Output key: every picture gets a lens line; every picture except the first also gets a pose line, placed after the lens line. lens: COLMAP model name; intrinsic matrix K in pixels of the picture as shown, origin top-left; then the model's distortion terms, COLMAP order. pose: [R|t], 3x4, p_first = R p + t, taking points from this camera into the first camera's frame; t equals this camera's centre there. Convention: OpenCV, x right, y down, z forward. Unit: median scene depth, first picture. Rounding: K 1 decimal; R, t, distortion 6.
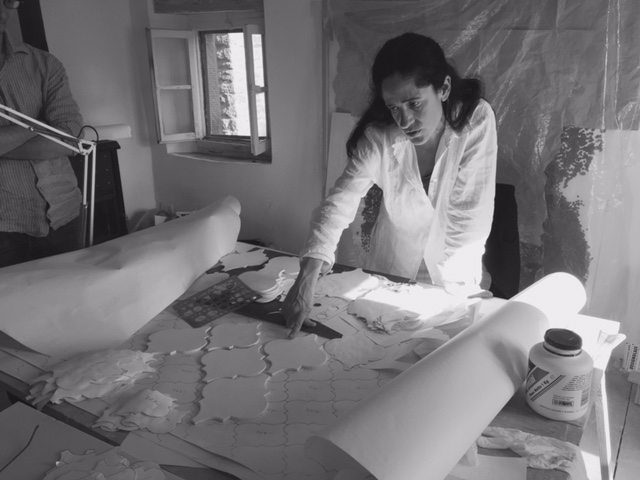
lens RADIAL K [[544.6, 0, 320.0], [0, 544.6, 240.0], [0, 0, 1]] dist [0.094981, -0.131636]
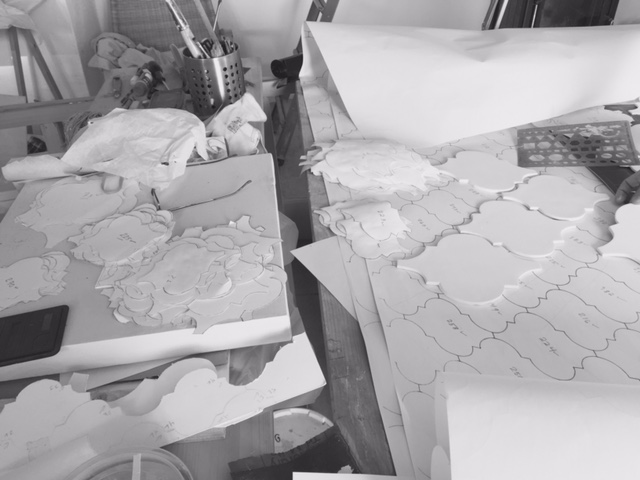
lens RADIAL K [[544.6, 0, 320.0], [0, 544.6, 240.0], [0, 0, 1]] dist [0.094981, -0.131636]
pose [[0.611283, 0.483364, -0.626651, 0.157598], [-0.249711, 0.869167, 0.426841, -0.006780], [0.750984, -0.104439, 0.652008, 0.358186]]
